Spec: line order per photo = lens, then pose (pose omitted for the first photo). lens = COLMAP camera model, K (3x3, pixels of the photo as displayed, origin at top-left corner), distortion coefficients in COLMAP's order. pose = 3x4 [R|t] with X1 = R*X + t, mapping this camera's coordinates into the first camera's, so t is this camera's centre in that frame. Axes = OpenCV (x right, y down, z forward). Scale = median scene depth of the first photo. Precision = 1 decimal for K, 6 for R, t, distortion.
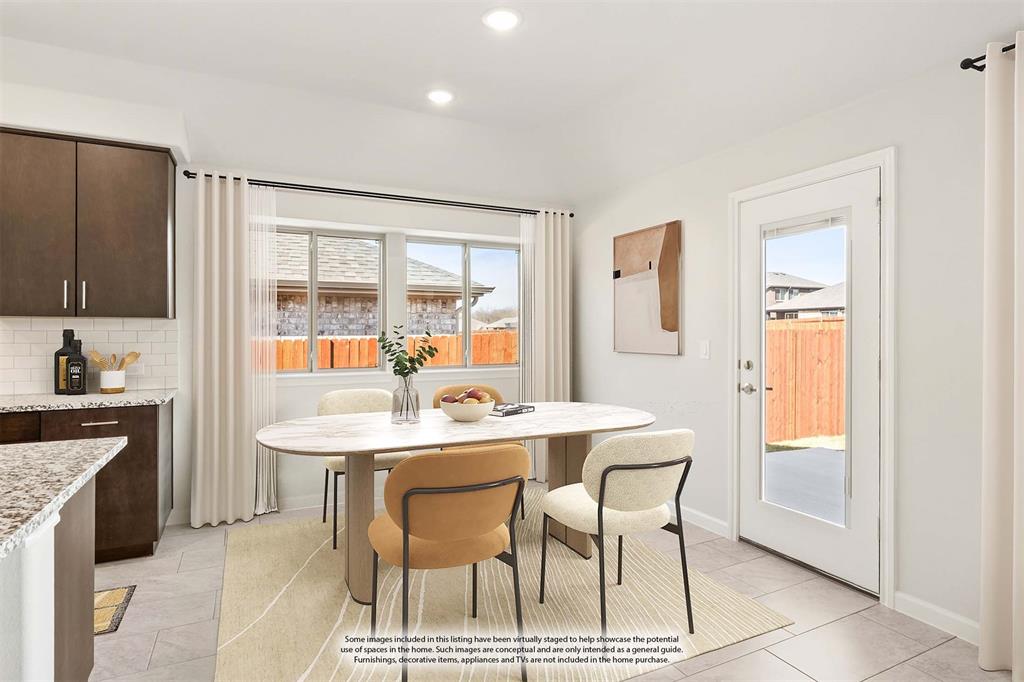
lens RADIAL K [[570.9, 0, 512.0], [0, 570.9, 341.0], [0, 0, 1]] dist [0.003982, 0.000367]
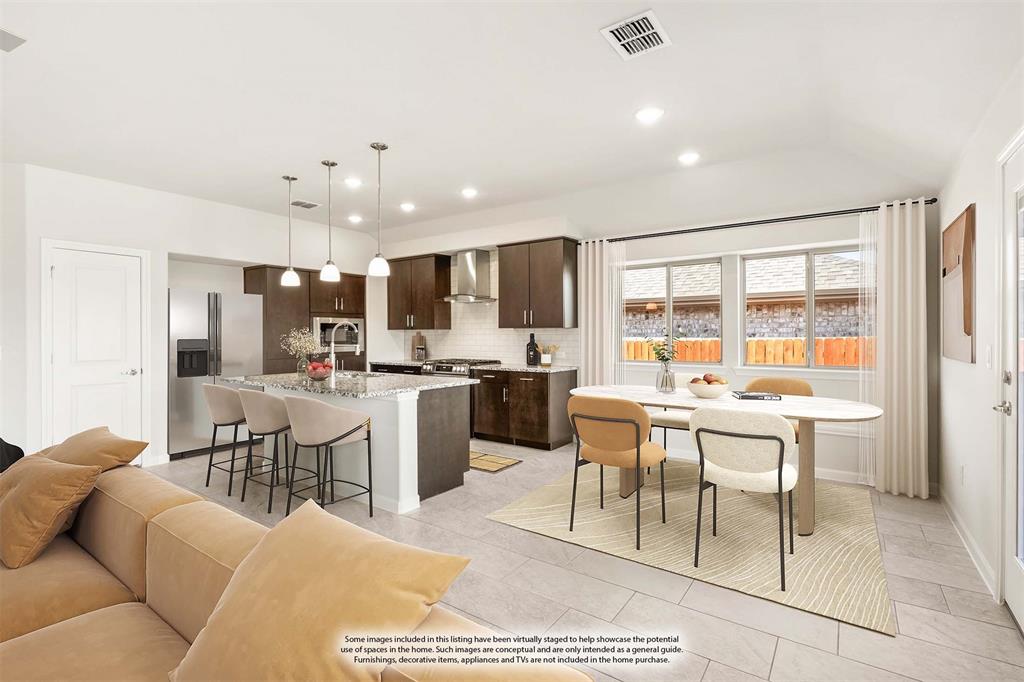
lens RADIAL K [[482.0, 0, 512.0], [0, 482.0, 341.0], [0, 0, 1]] dist [-0.002831, -0.000155]
pose [[0.494858, 0.012384, -0.868886, 0.521904], [-0.014908, 0.999872, 0.005761, -0.000115], [0.868846, 0.010103, 0.494980, 0.086917]]
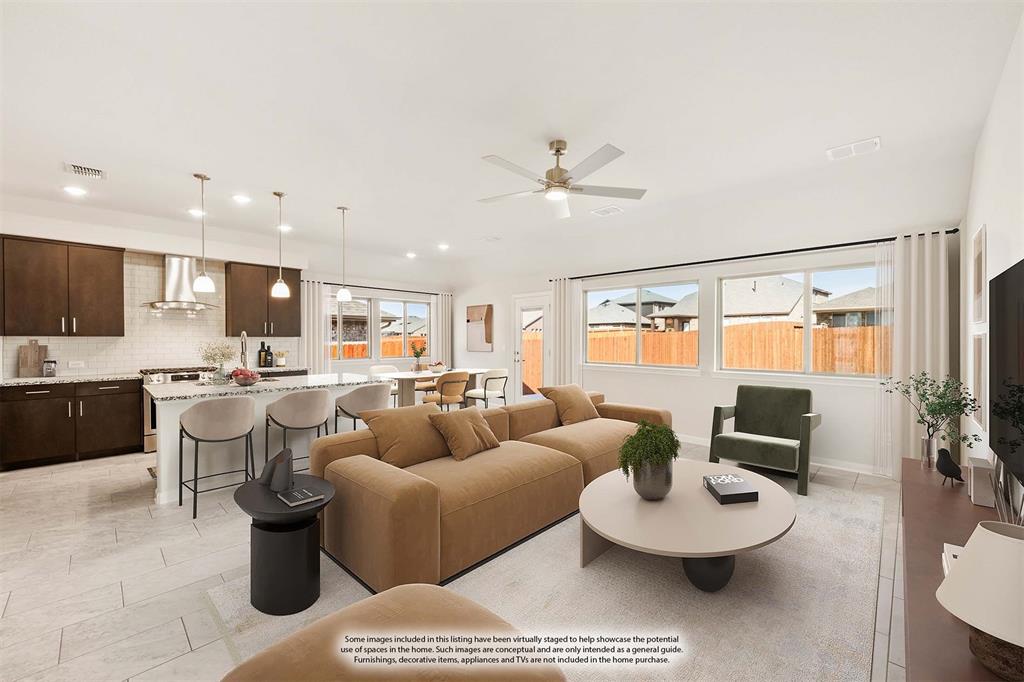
lens RADIAL K [[417.2, 0, 512.0], [0, 417.2, 341.0], [0, 0, 1]] dist [0.000534, -0.000277]
pose [[0.916988, 0.009894, 0.398792, -0.409867], [-0.005185, 0.999904, -0.012884, -0.003360], [-0.398881, 0.009747, 0.916951, -0.858427]]
